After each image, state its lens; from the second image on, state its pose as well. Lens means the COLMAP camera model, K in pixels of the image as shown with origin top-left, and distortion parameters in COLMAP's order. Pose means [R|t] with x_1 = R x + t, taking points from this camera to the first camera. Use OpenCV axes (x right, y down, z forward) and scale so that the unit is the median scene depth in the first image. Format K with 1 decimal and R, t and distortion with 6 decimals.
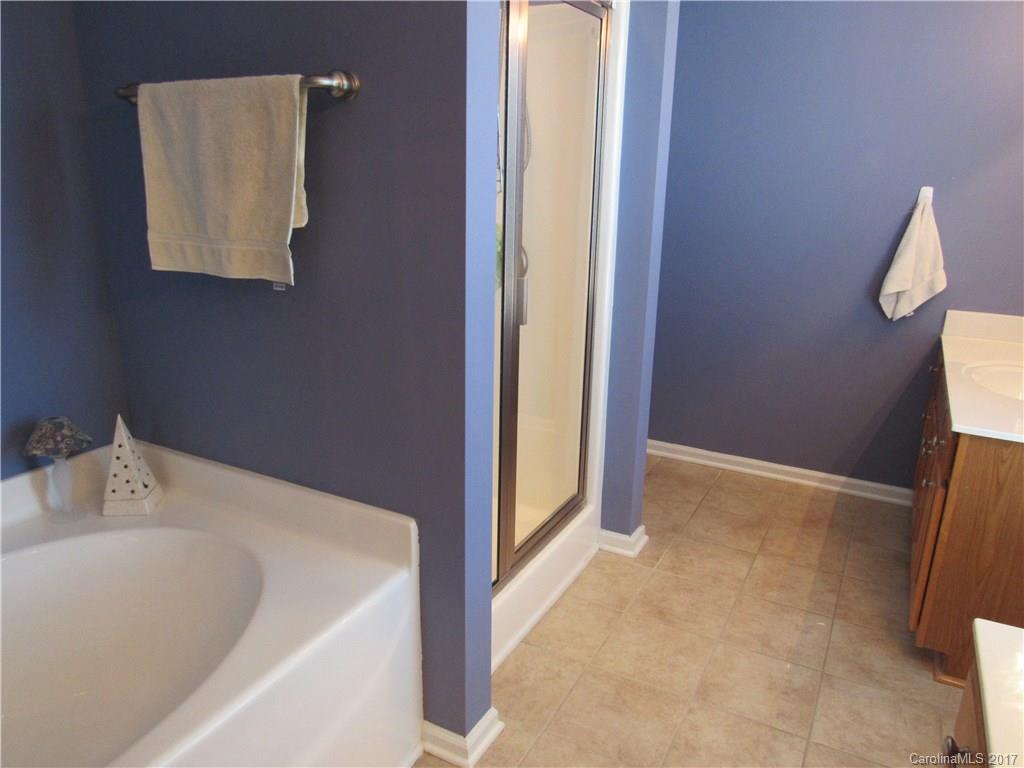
lens RADIAL K [[730.4, 0, 512.0], [0, 730.4, 384.0], [0, 0, 1]] dist [-0.024223, 0.003283]
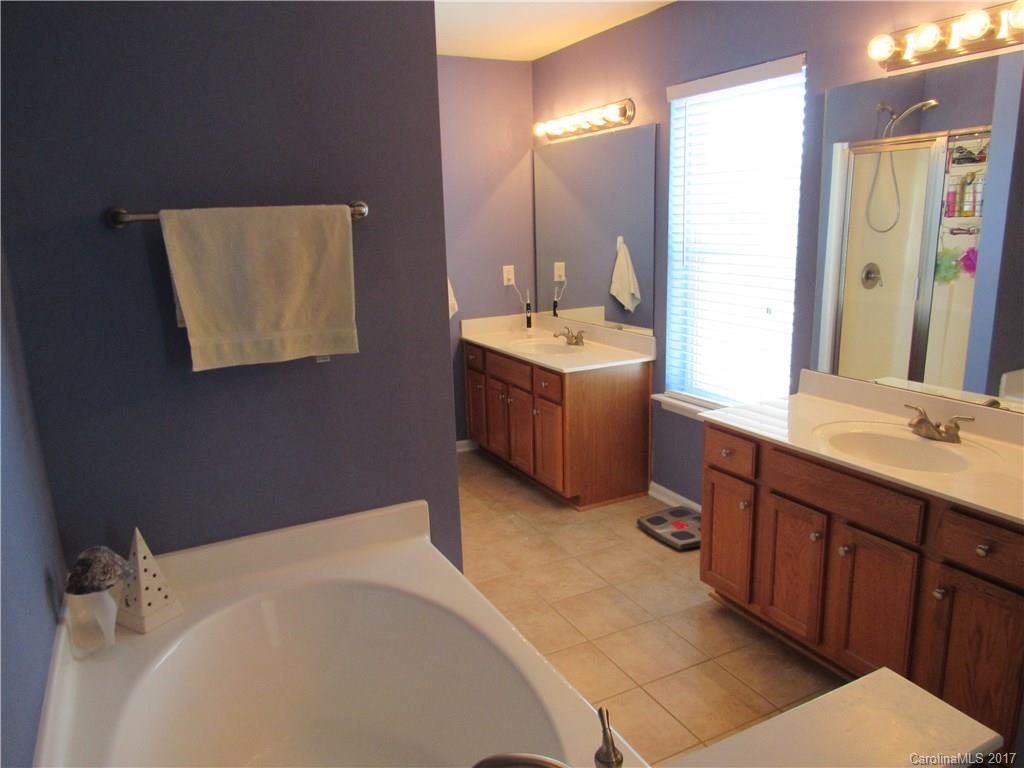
lens RADIAL K [[730.4, 0, 512.0], [0, 730.4, 384.0], [0, 0, 1]] dist [-0.024223, 0.003283]
pose [[0.572947, -0.221056, 0.789219, -1.050889], [0.280484, 0.957681, 0.064620, -0.071512], [-0.770105, 0.184339, 0.610703, -0.050942]]
